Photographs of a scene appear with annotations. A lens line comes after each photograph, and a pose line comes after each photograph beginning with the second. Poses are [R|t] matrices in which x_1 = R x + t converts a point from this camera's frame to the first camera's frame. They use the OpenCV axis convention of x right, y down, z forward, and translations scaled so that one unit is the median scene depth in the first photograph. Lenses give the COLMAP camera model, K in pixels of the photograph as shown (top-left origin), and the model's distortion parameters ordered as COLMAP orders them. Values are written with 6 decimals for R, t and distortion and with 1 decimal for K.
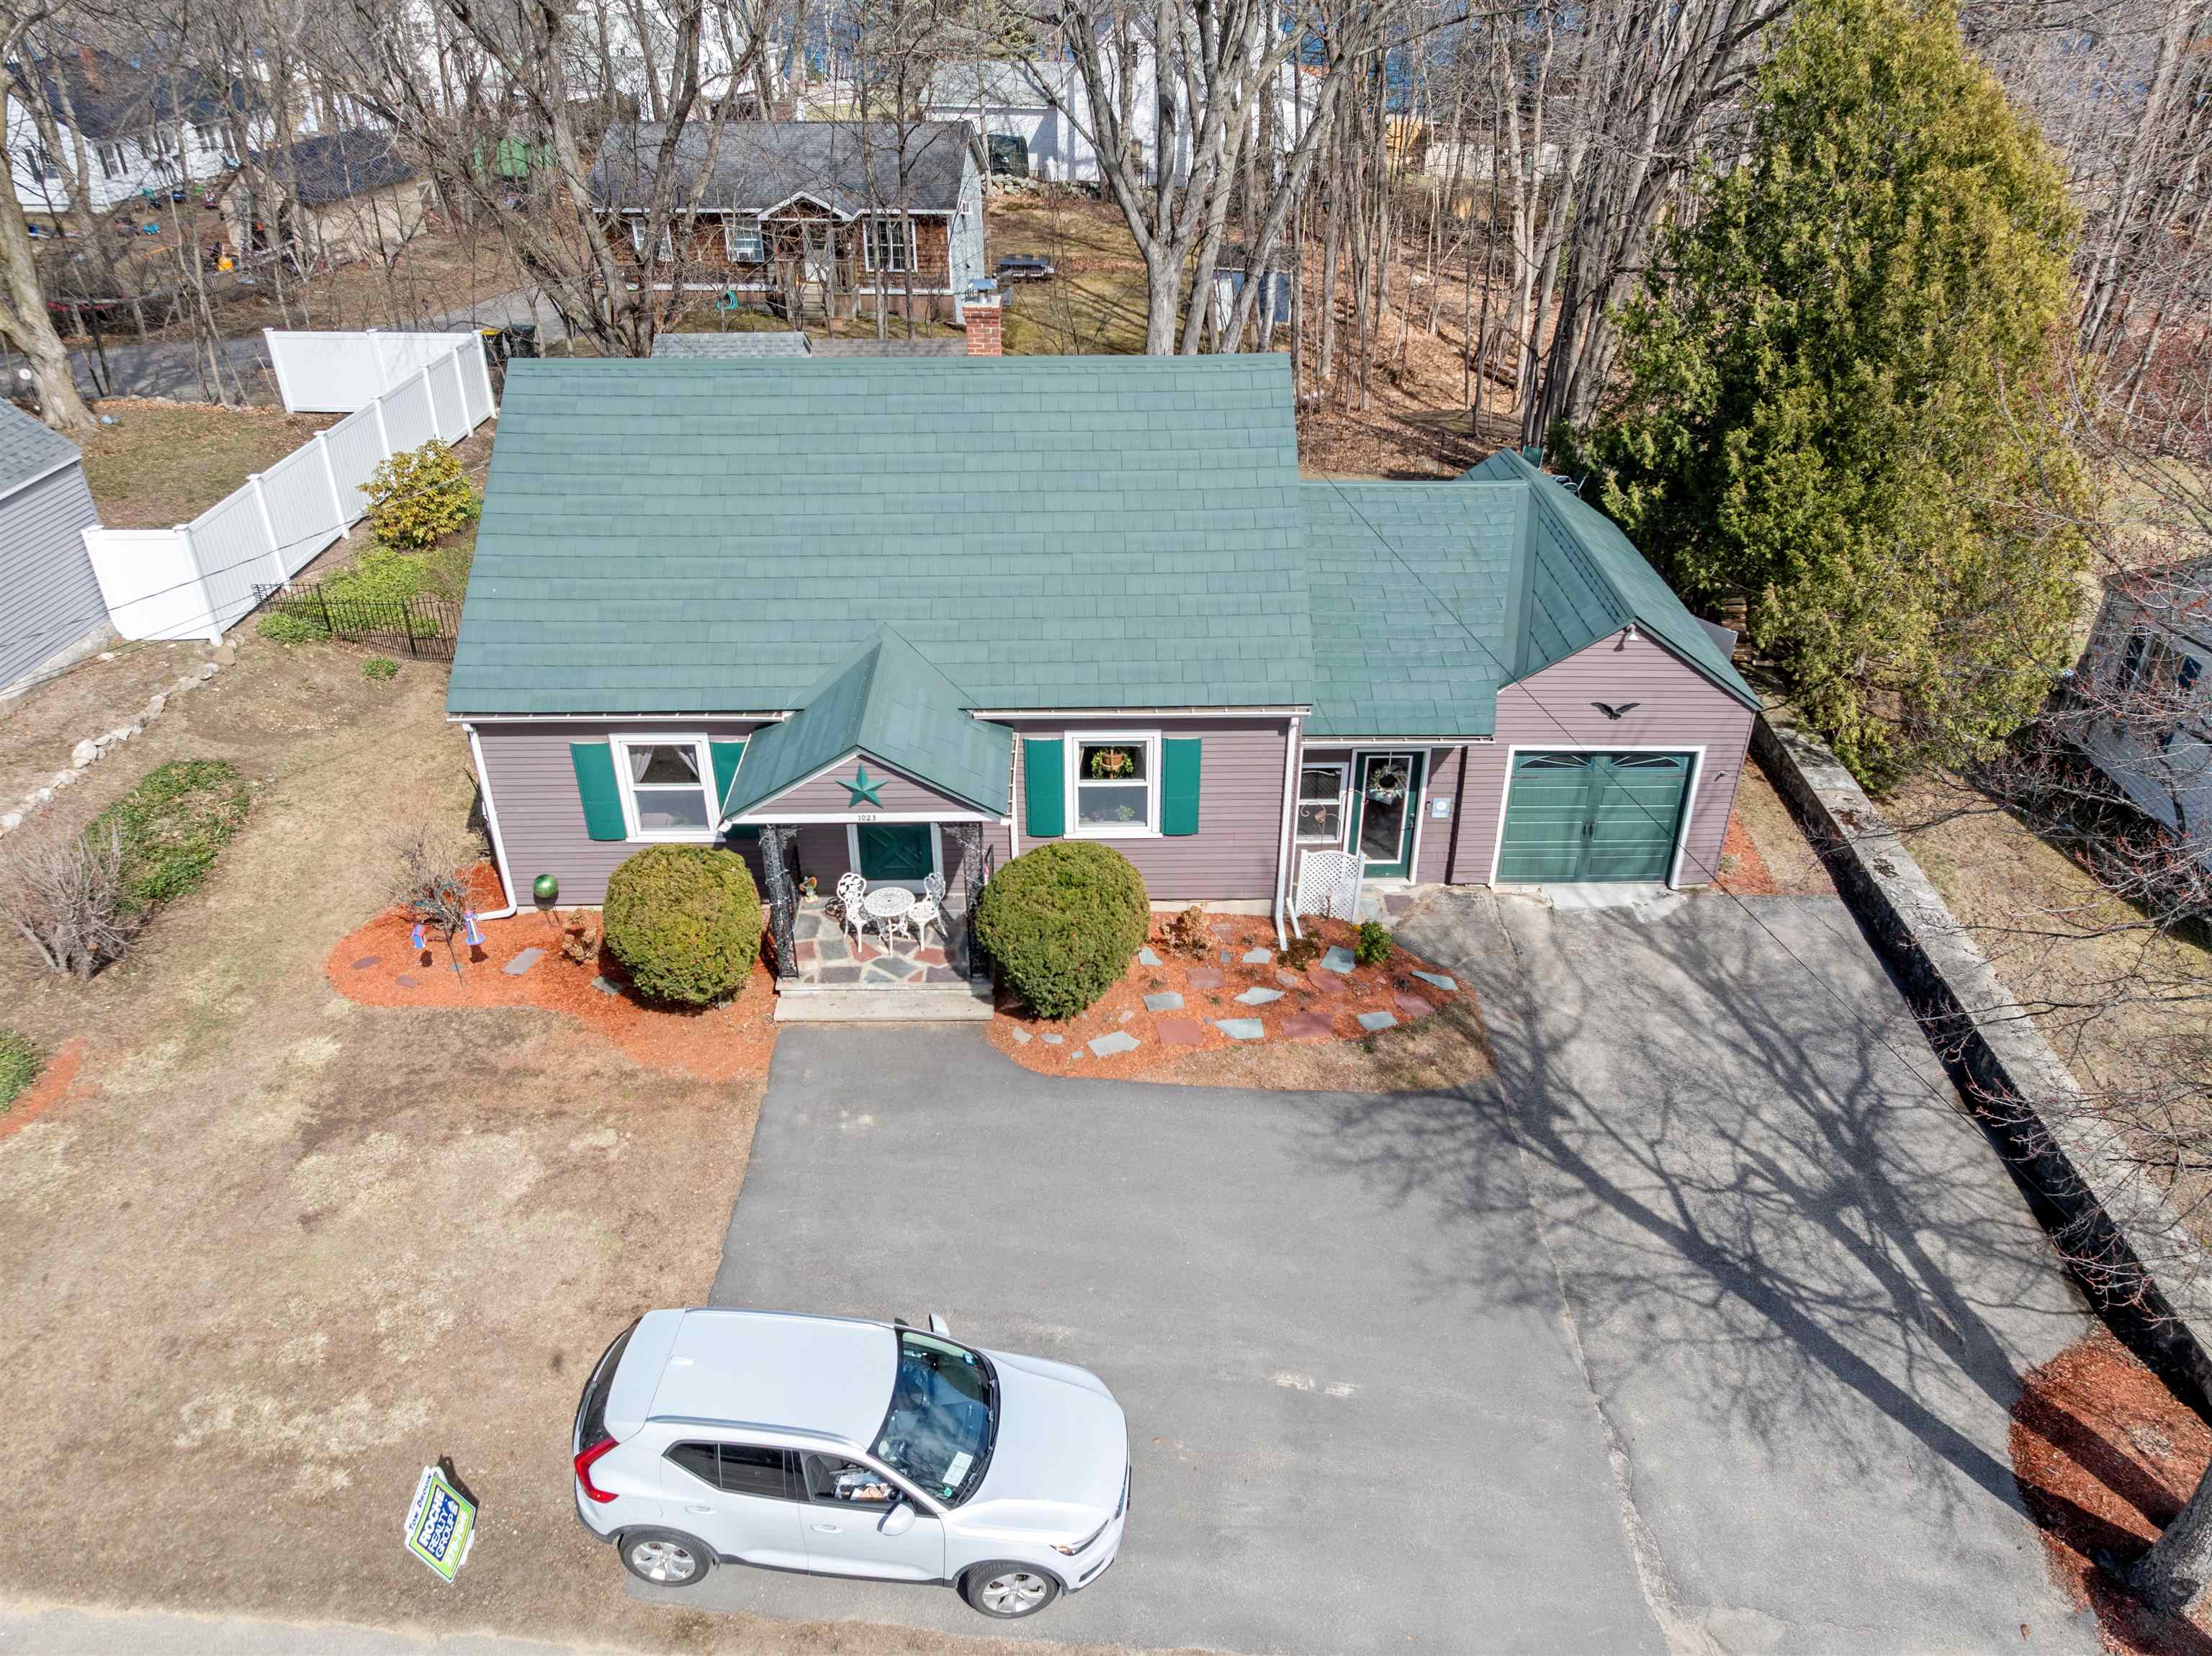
lens RADIAL K [[1579.7, 0, 1109.8], [0, 1579.7, 816.9], [0, 0, 1]] dist [-0.063108, 0.033061]
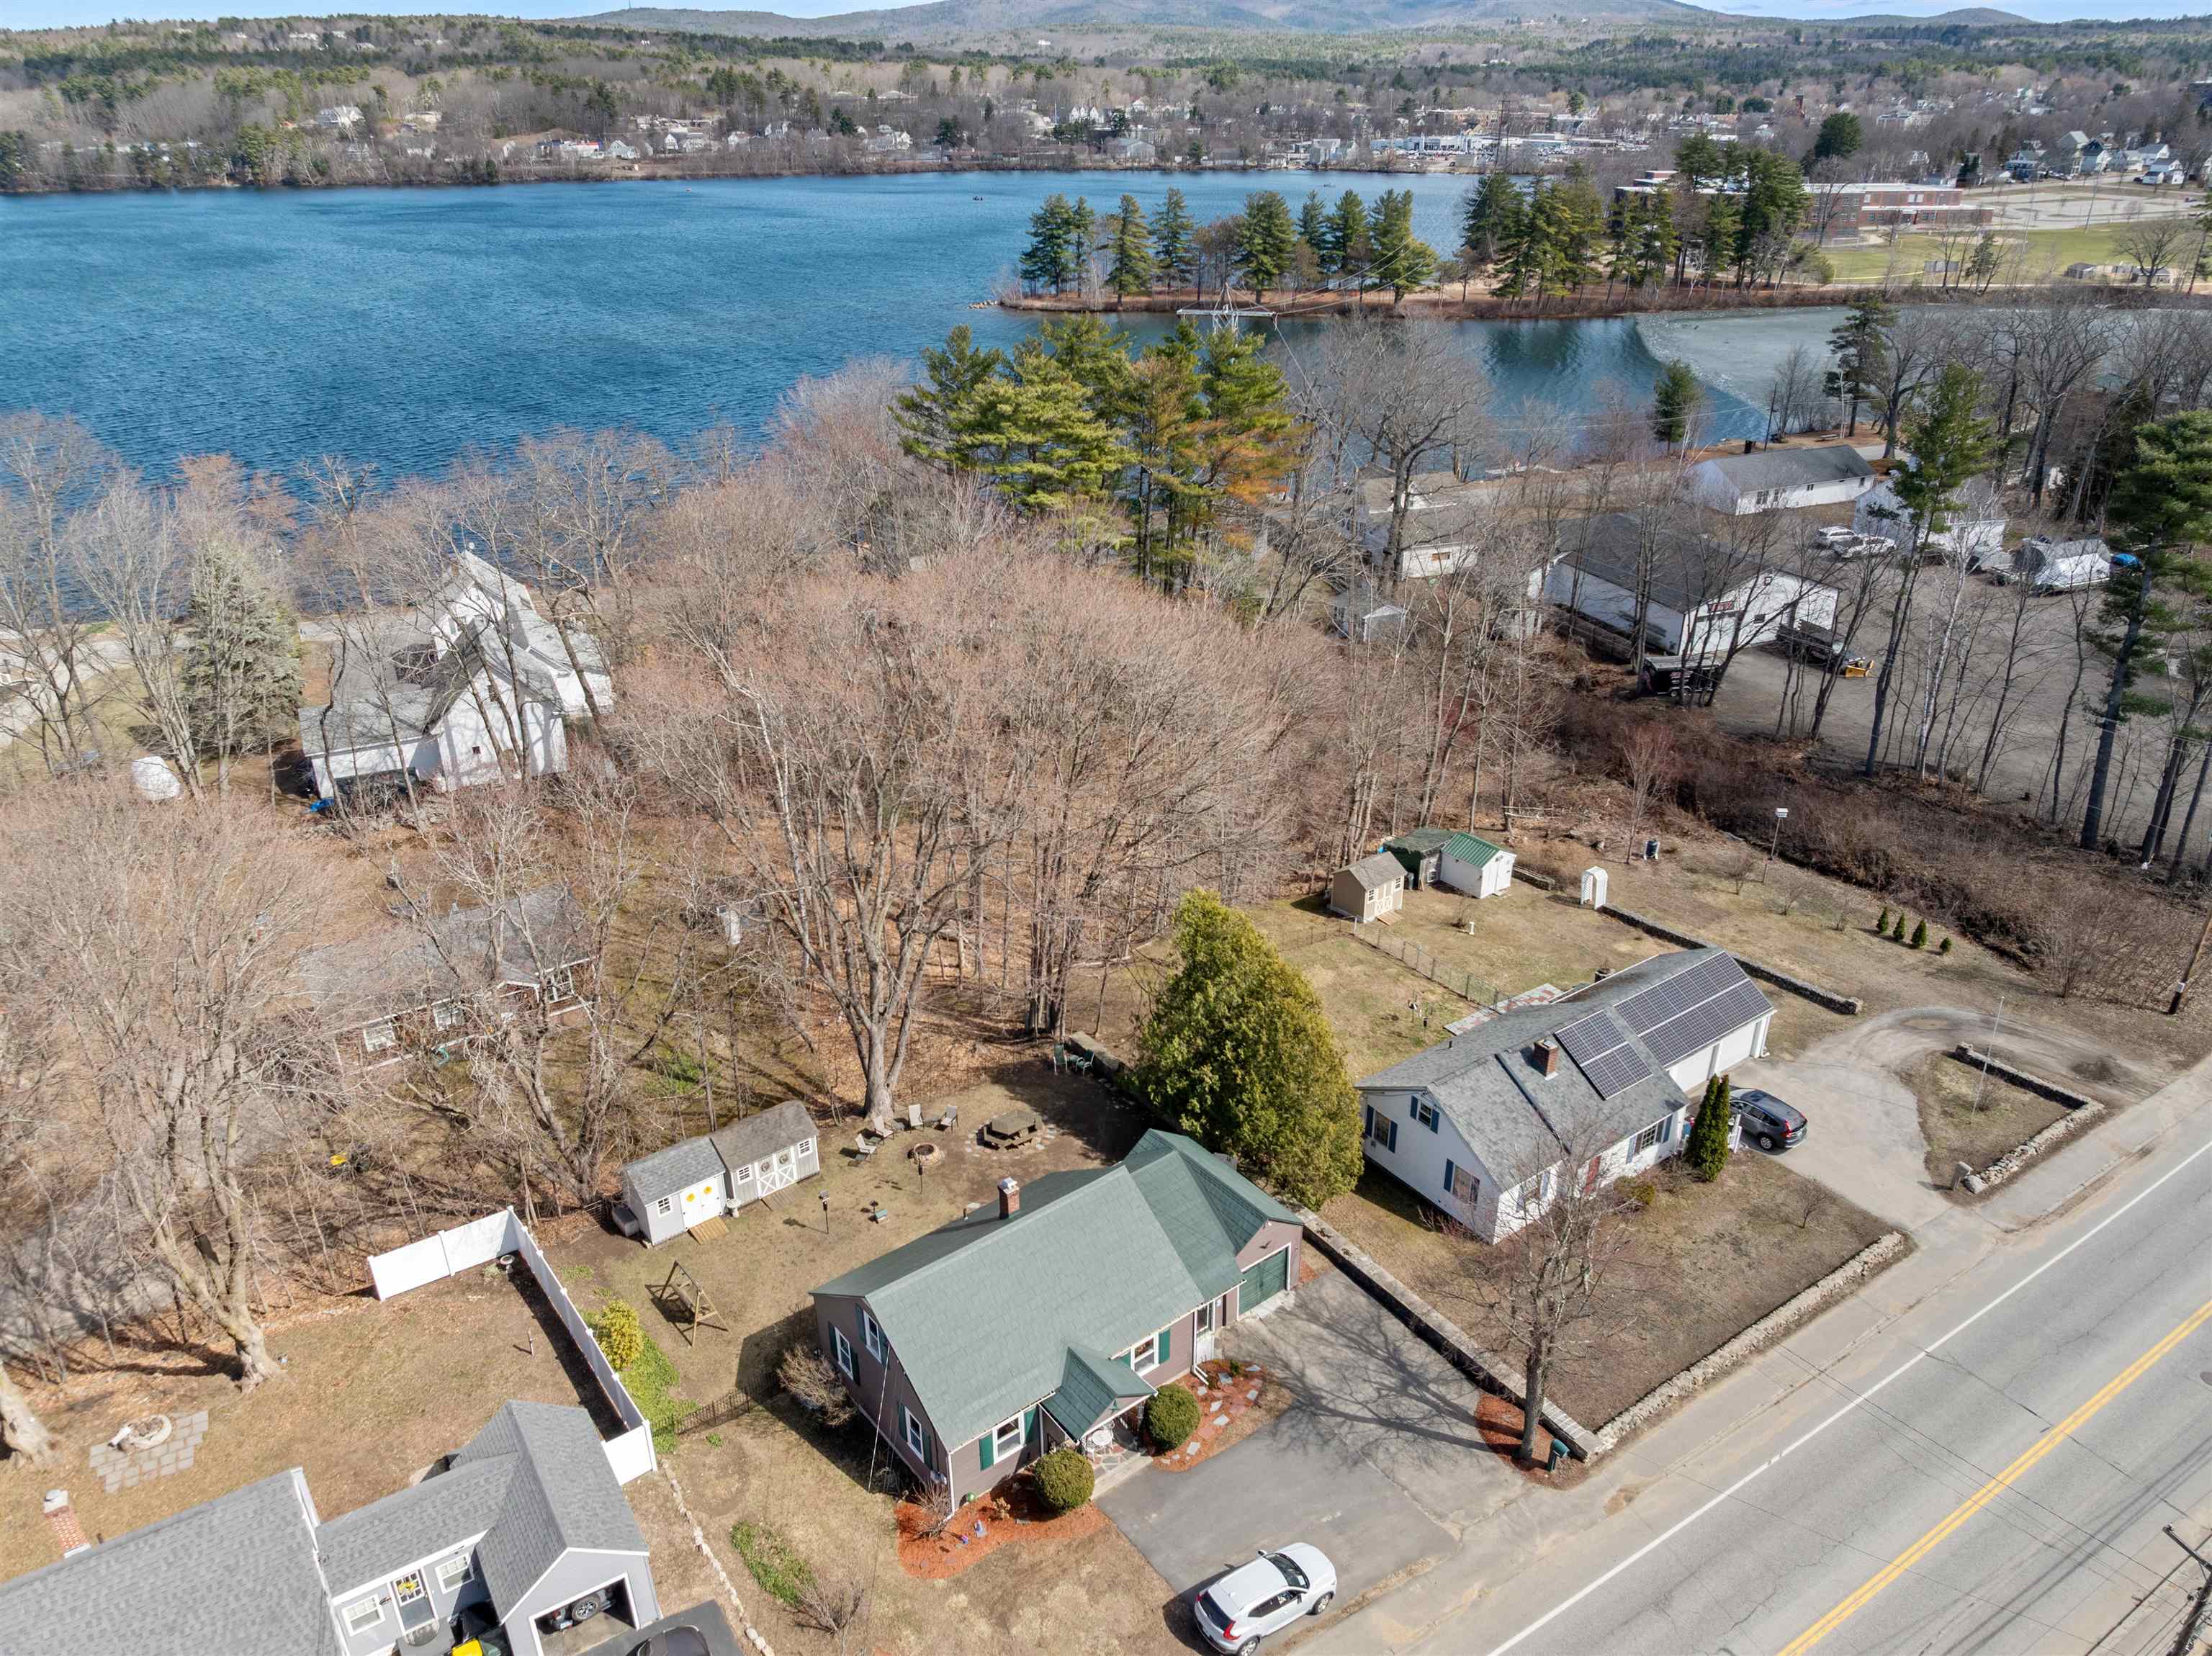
lens RADIAL K [[1579.7, 0, 1115.9], [0, 1579.7, 823.6], [0, 0, 1]] dist [-0.063108, 0.033061]
pose [[0.796104, -0.273511, 0.539824, -1.256038], [0.317641, 0.948136, 0.011949, -0.948760], [-0.515095, 0.161957, 0.841693, -1.406179]]
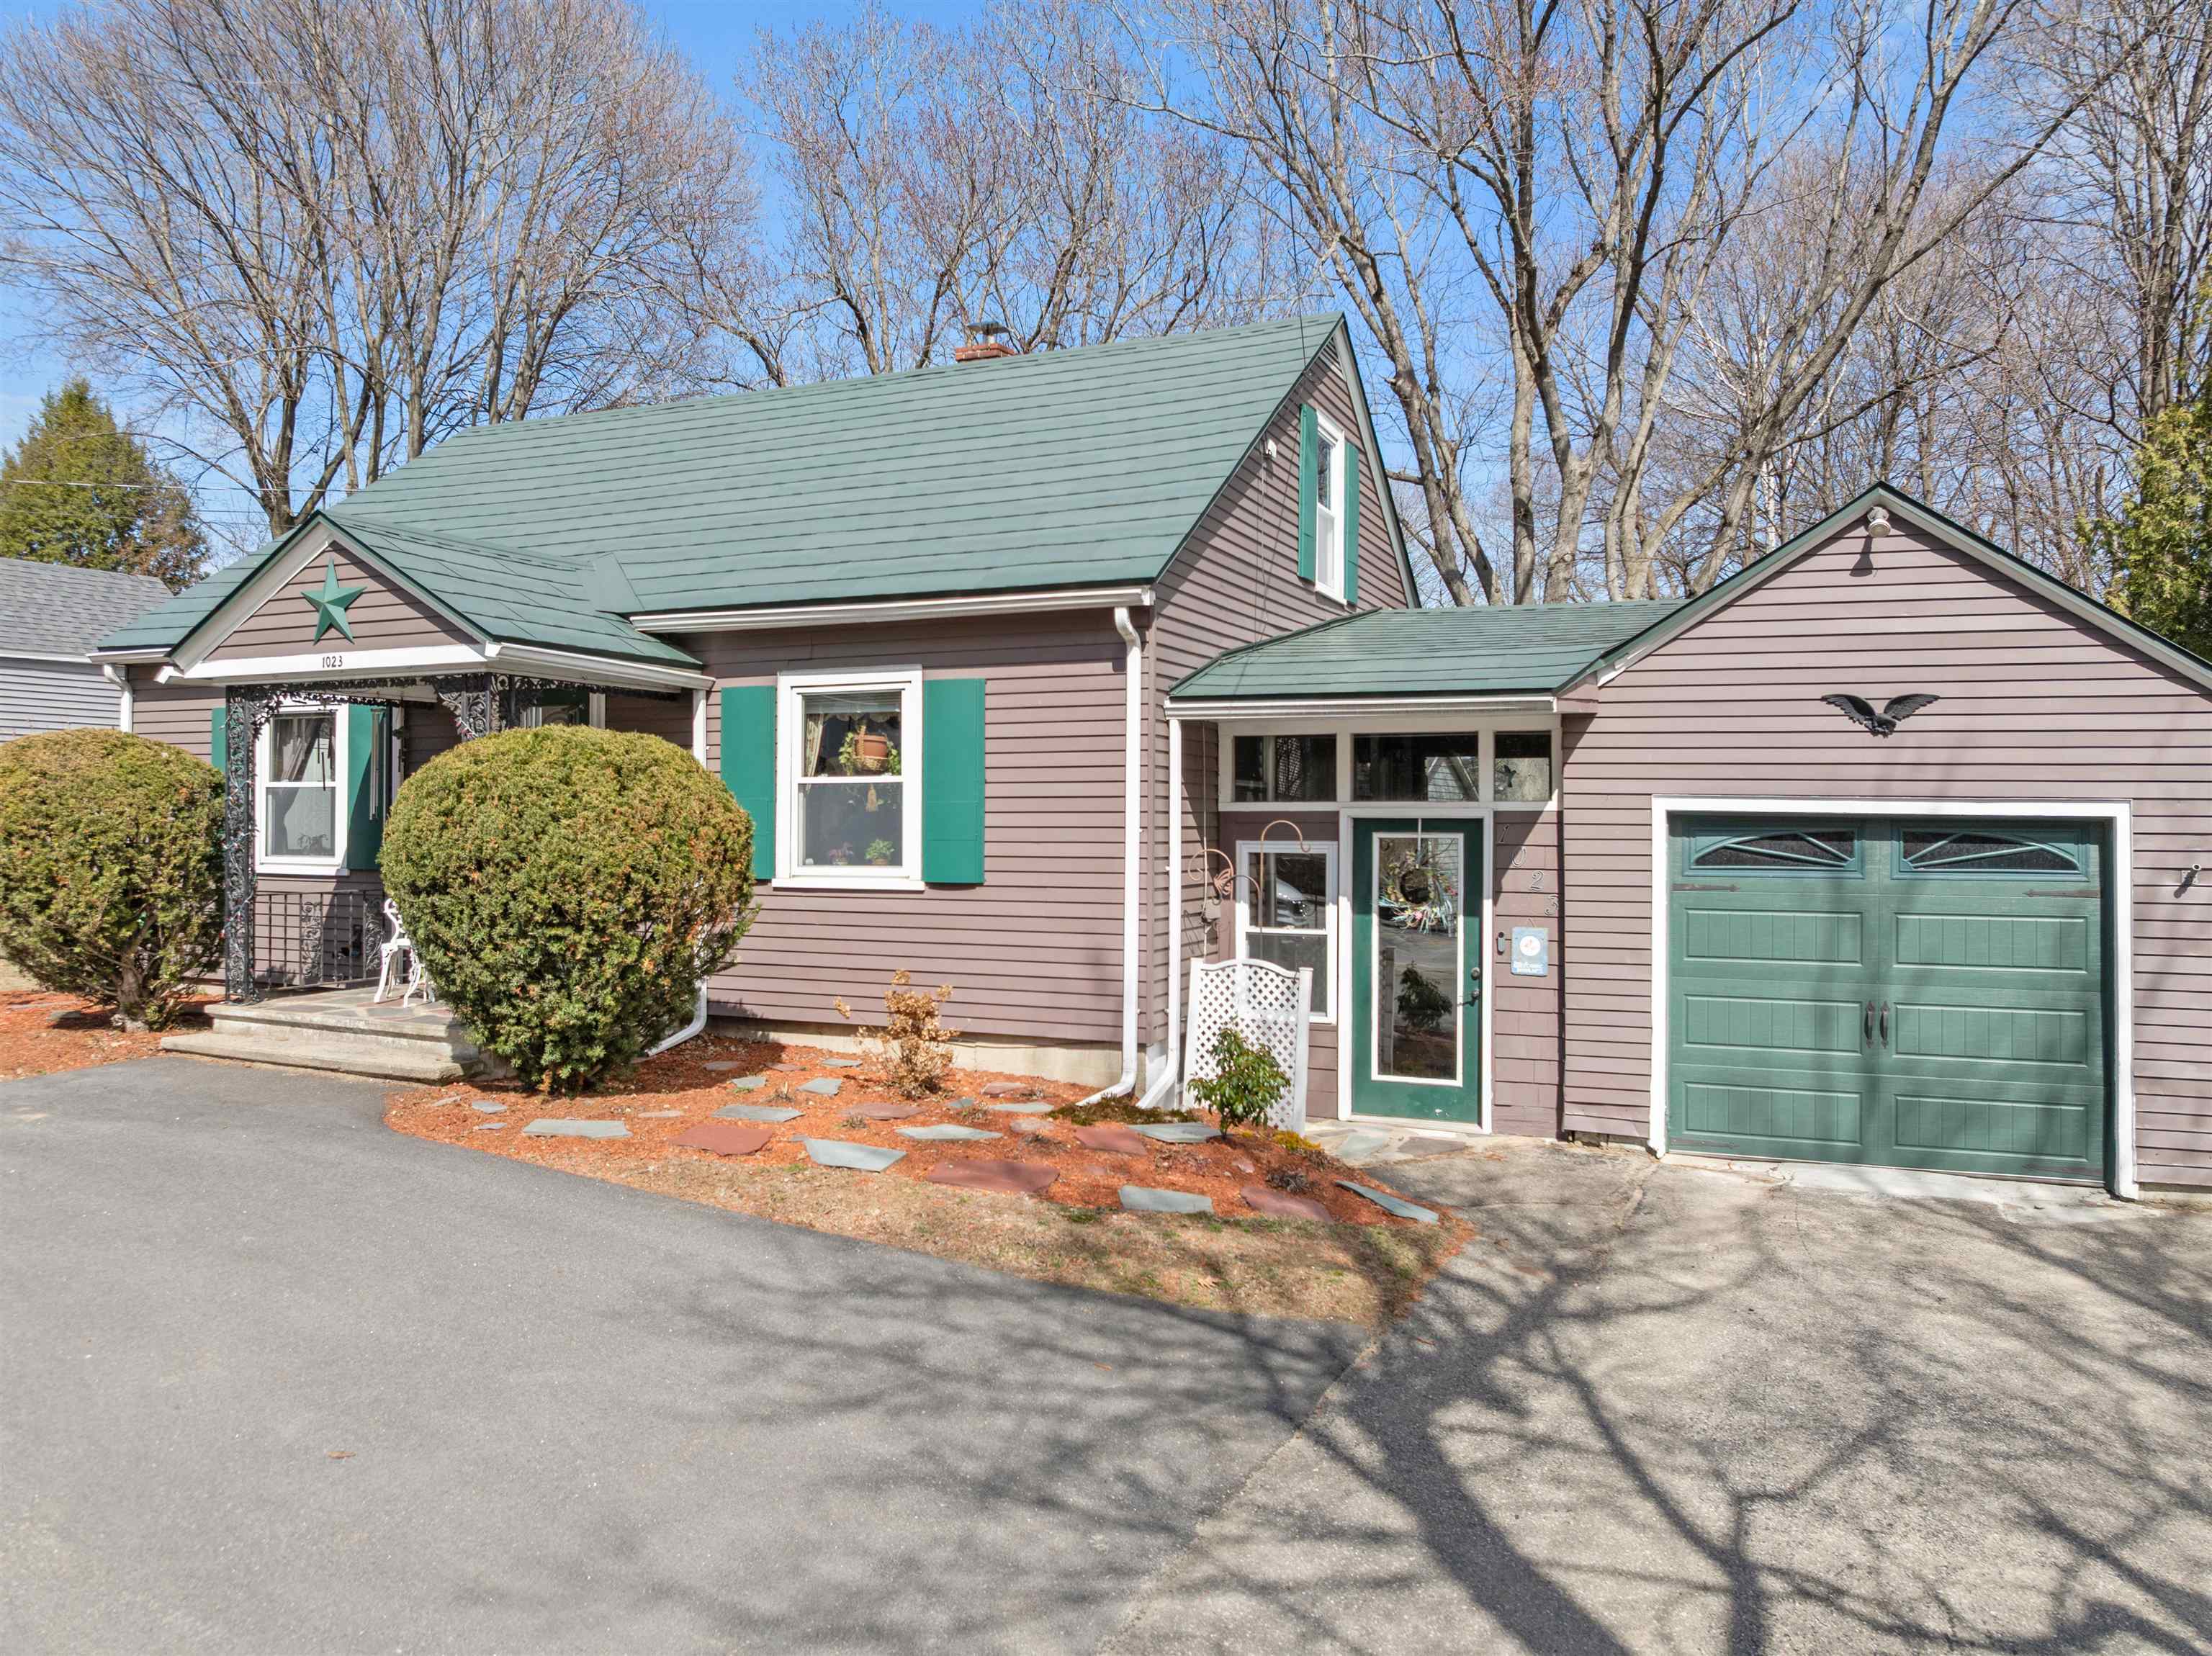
lens RADIAL K [[1579.7, 0, 1126.6], [0, 1579.7, 807.6], [0, 0, 1]] dist [-0.063108, 0.033061]
pose [[0.908494, -0.002902, -0.417888, 0.330619], [-0.221377, 0.844798, -0.487143, 0.242193], [0.354444, 0.535077, 0.766852, 0.618869]]
